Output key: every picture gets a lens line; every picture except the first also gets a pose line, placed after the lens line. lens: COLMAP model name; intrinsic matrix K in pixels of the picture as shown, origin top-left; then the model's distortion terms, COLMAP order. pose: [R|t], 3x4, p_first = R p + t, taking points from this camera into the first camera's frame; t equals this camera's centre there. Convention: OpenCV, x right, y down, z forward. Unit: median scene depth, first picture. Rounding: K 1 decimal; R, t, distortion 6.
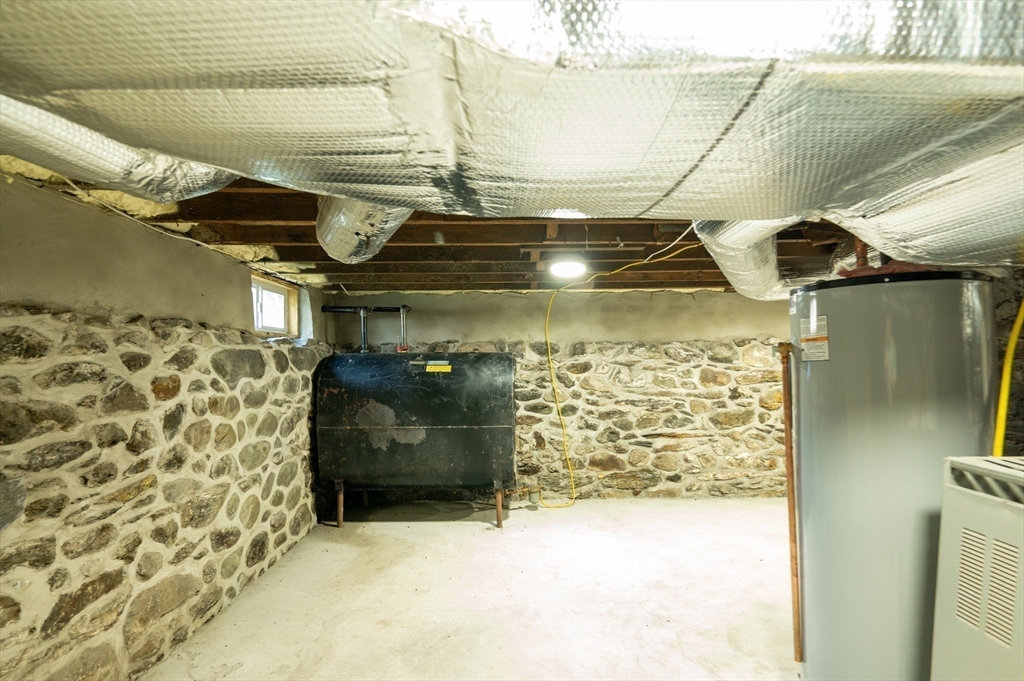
lens RADIAL K [[498.7, 0, 508.9], [0, 498.7, 334.7], [0, 0, 1]] dist [0.001228, 0.000043]
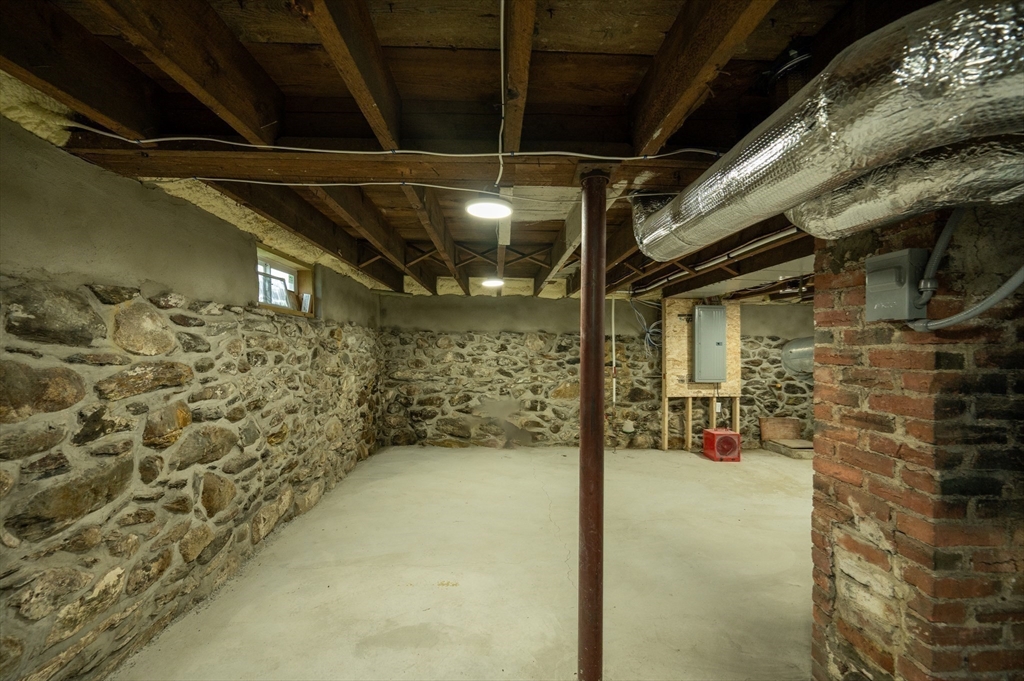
lens RADIAL K [[413.3, 0, 507.9], [0, 413.3, 343.1], [0, 0, 1]] dist [0.002469, -0.000027]
pose [[-0.017940, 0.022493, 0.999586, 0.133560], [-0.052713, 0.998335, -0.023411, 0.046299], [-0.998449, -0.053111, -0.016725, 0.697272]]
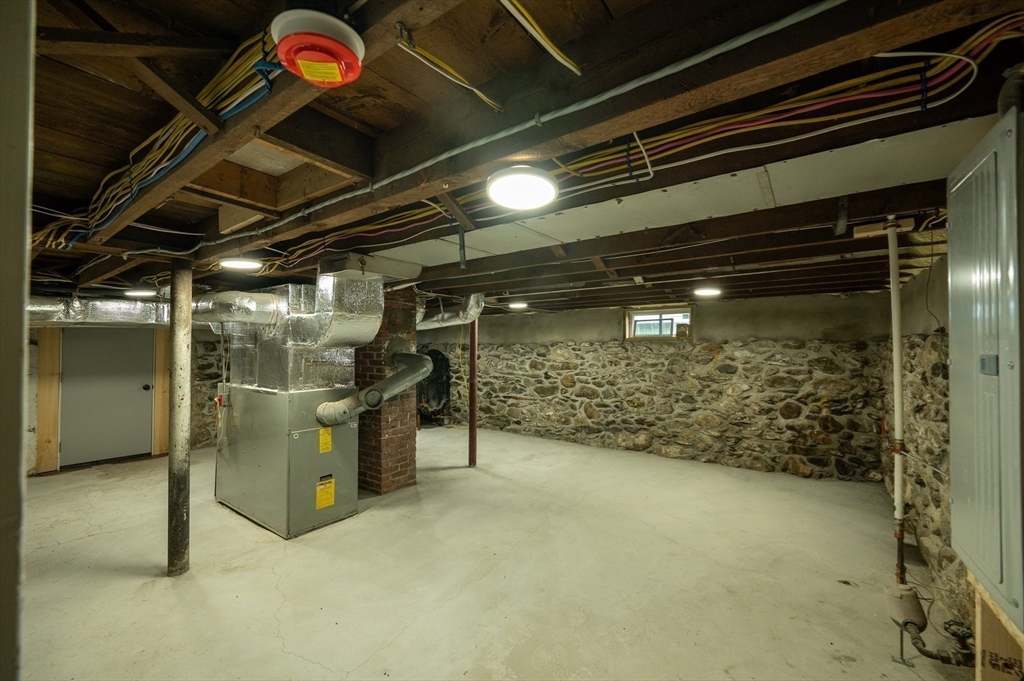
lens RADIAL K [[413.3, 0, 512.1], [0, 413.3, 340.5], [0, 0, 1]] dist [0.002469, -0.000027]
pose [[0.801917, -0.002143, -0.597431, 1.175737], [0.016375, 0.999697, 0.018394, -0.024392], [0.597210, -0.024534, 0.801709, -0.156286]]
